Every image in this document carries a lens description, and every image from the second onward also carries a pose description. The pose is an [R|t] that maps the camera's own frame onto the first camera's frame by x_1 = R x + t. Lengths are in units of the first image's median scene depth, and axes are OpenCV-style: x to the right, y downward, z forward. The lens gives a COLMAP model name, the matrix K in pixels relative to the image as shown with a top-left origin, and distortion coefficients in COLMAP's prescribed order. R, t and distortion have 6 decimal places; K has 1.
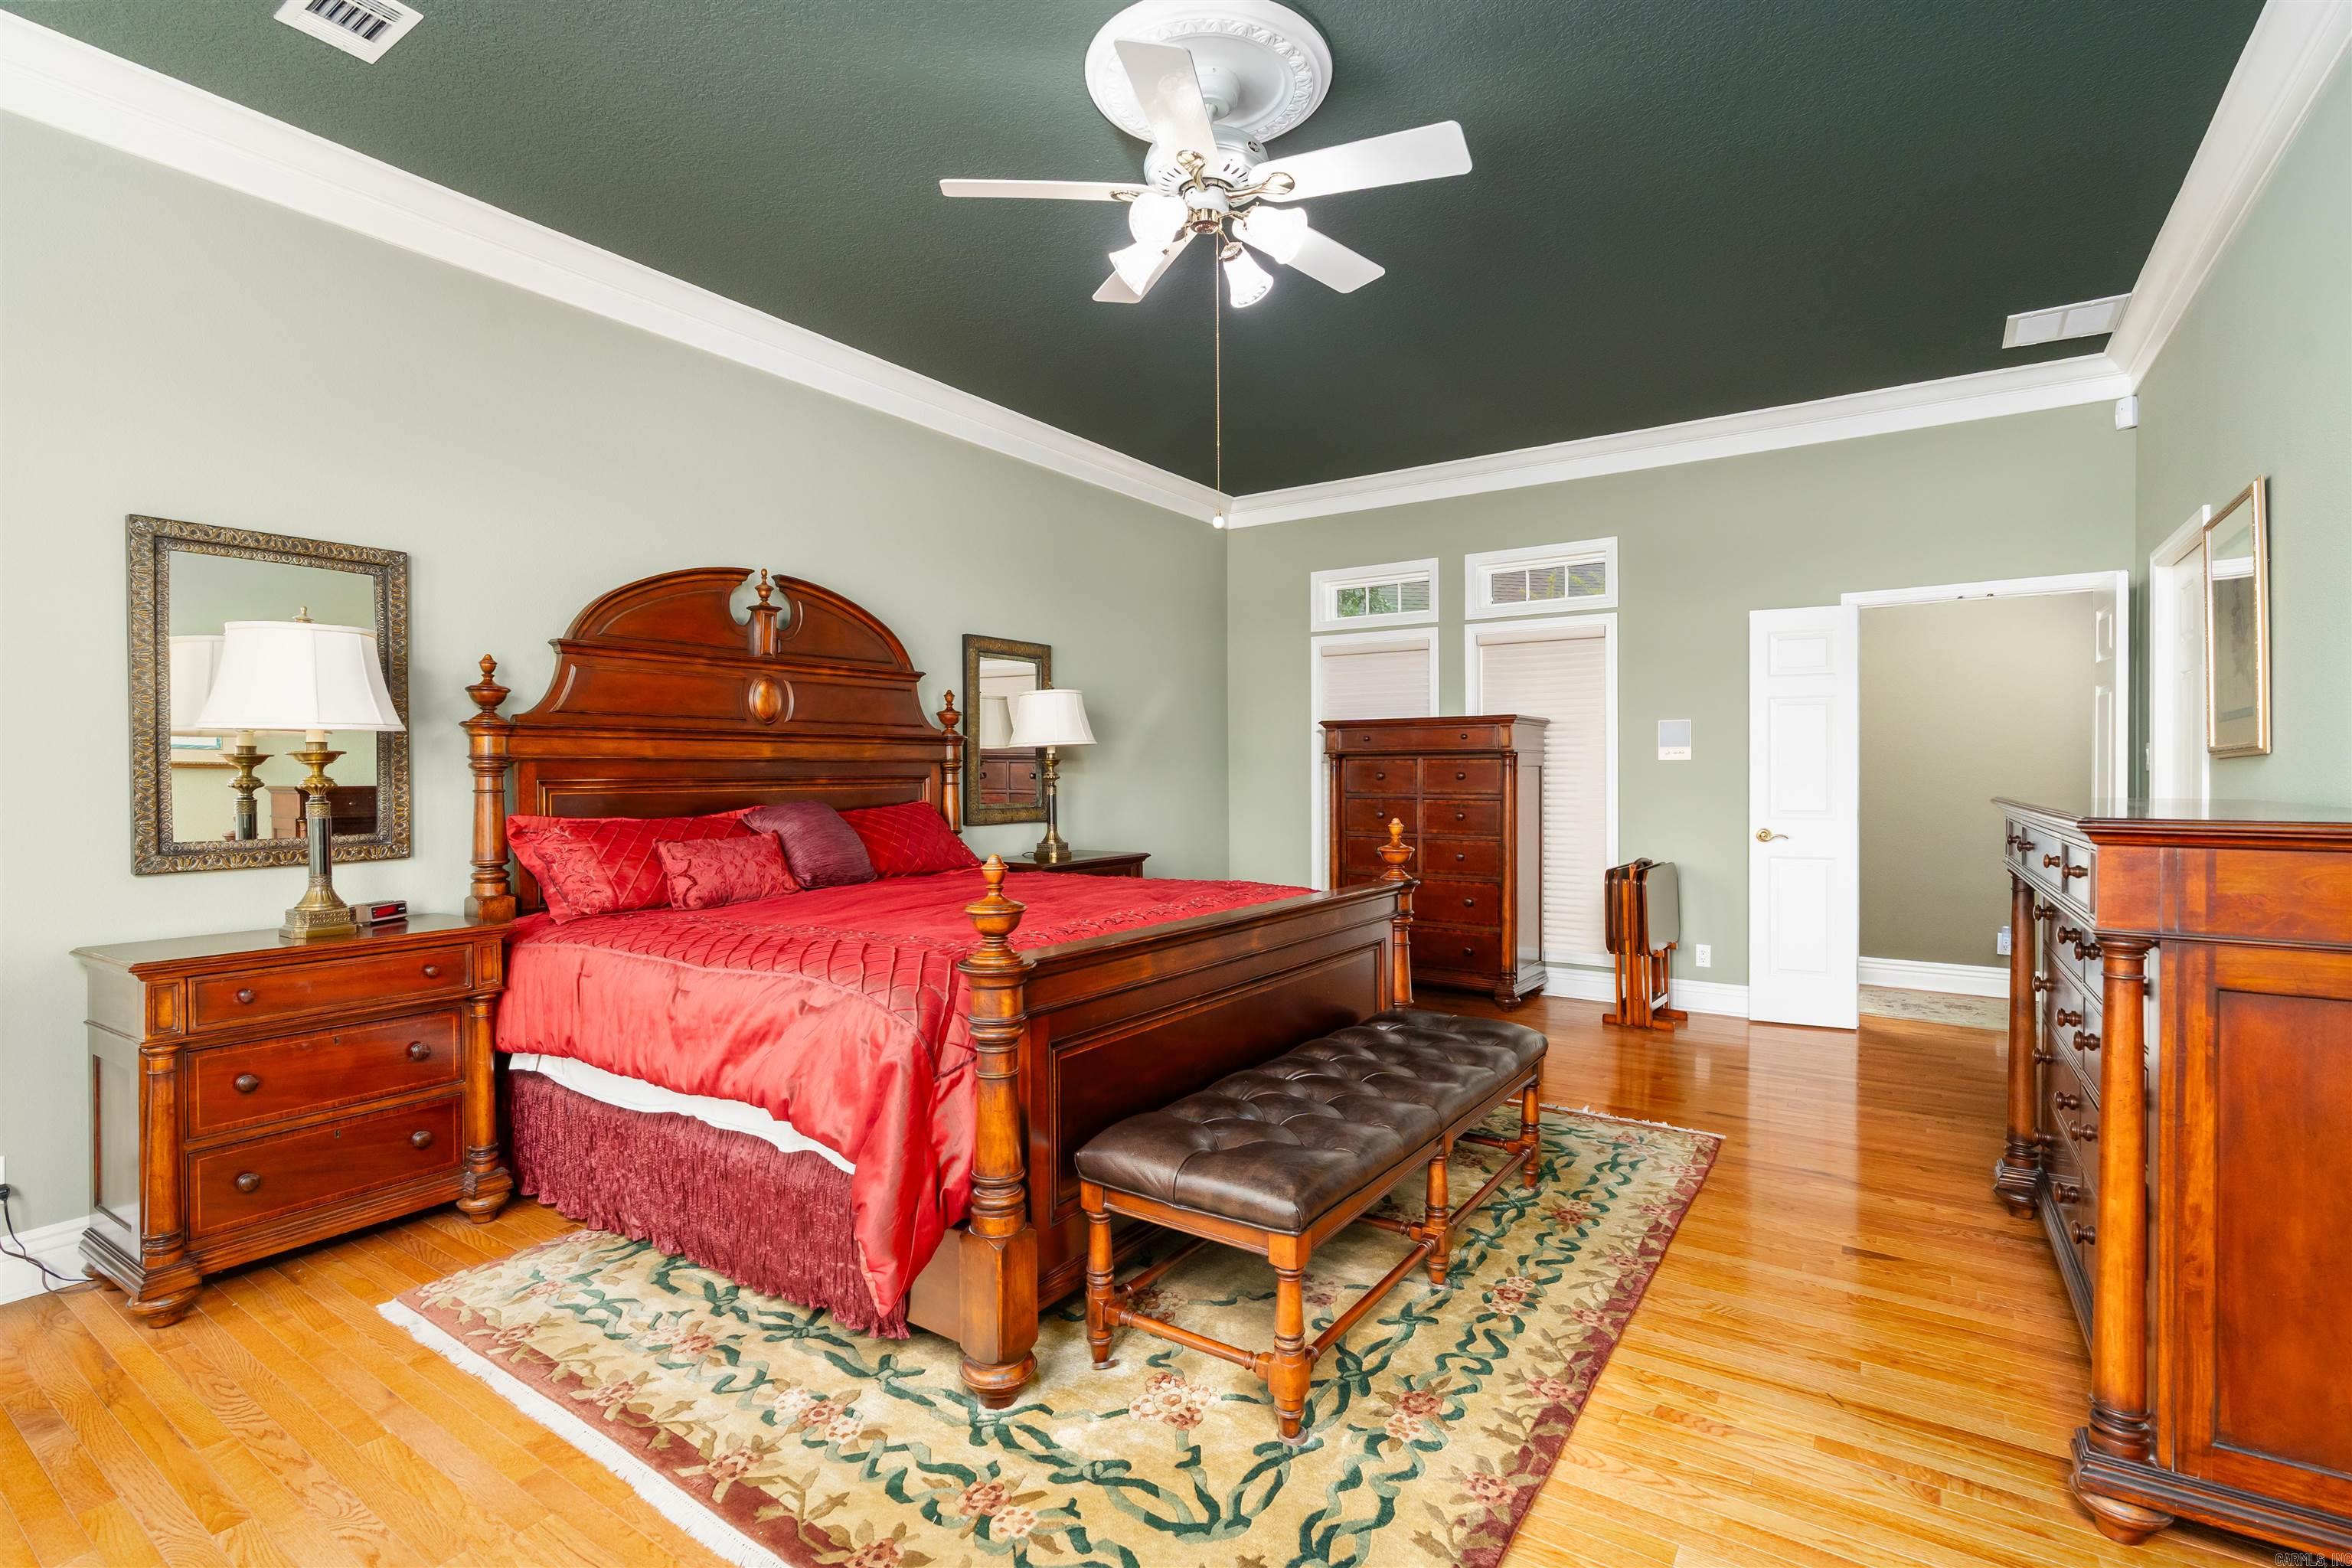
lens RADIAL K [[1083.0, 0, 1182.1], [0, 1083.0, 776.3], [0, 0, 1]] dist [0.000545, 0.000011]
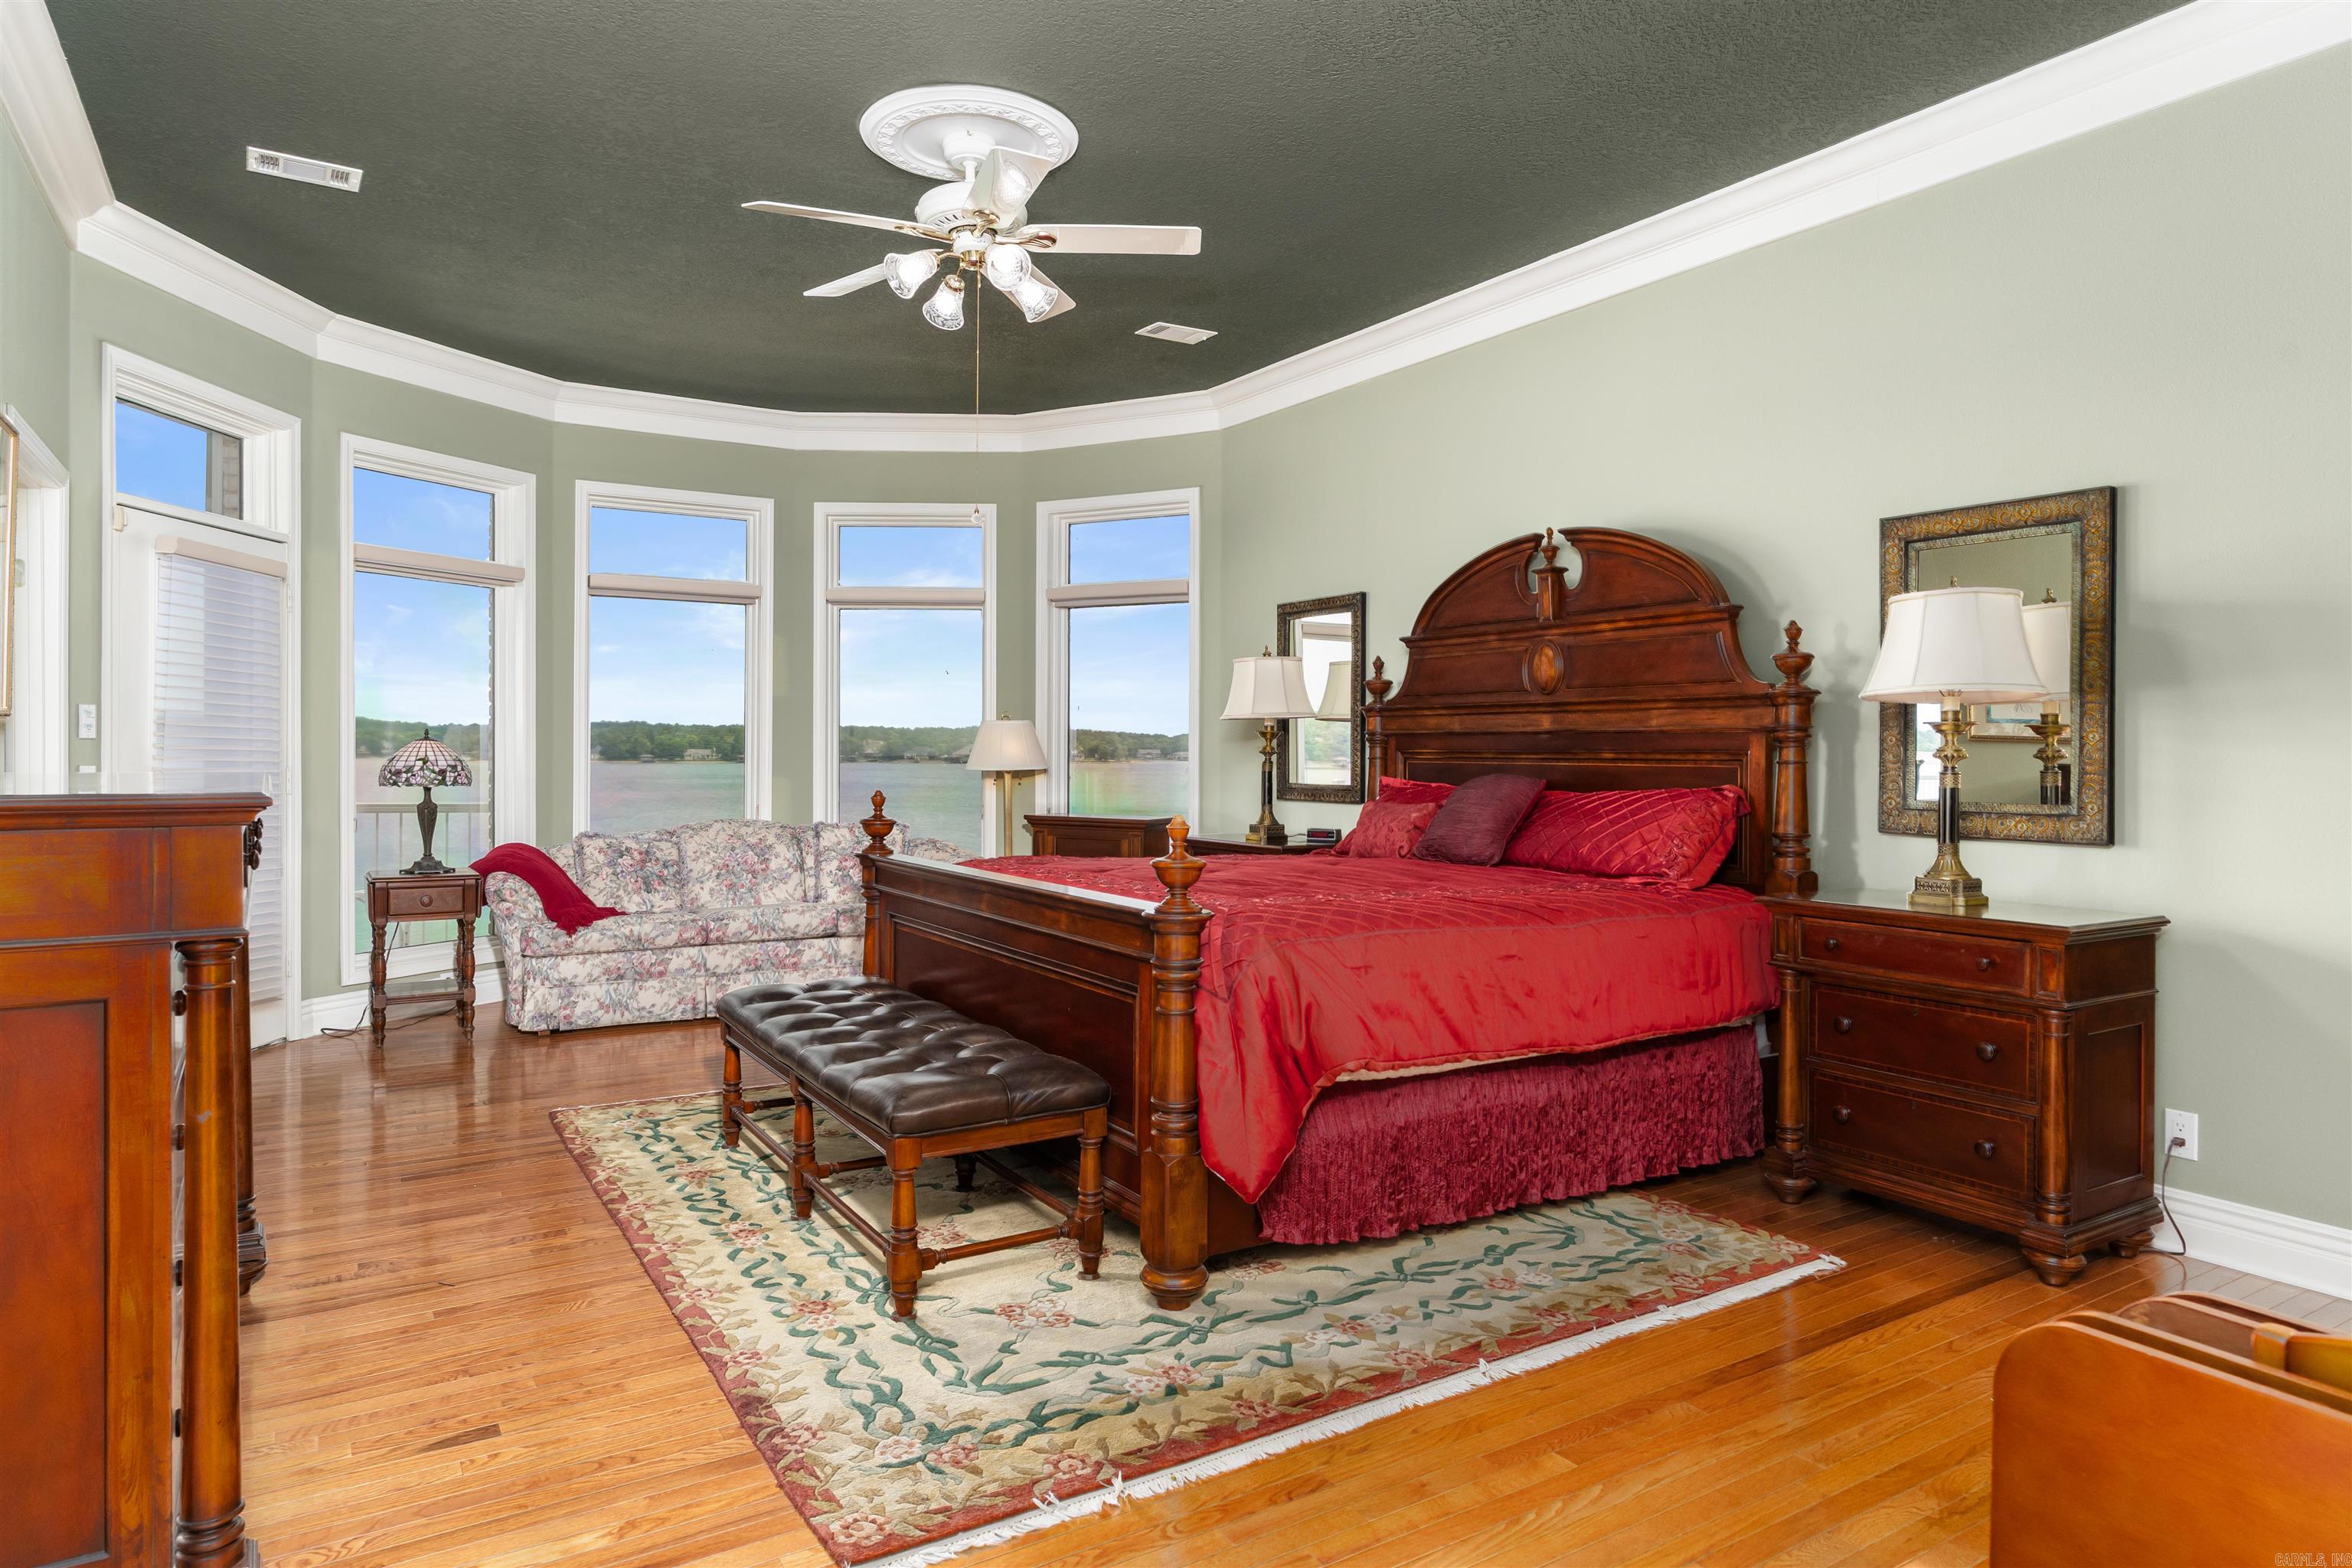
lens RADIAL K [[1373.2, 0, 1178.6], [0, 1373.2, 769.4], [0, 0, 1]] dist [-0.024773, -0.000784]
pose [[-0.395811, 0.012348, -0.918249, 1.078573], [-0.010784, 0.999778, 0.018093, -0.000927], [0.918269, 0.017064, -0.395590, 1.522570]]
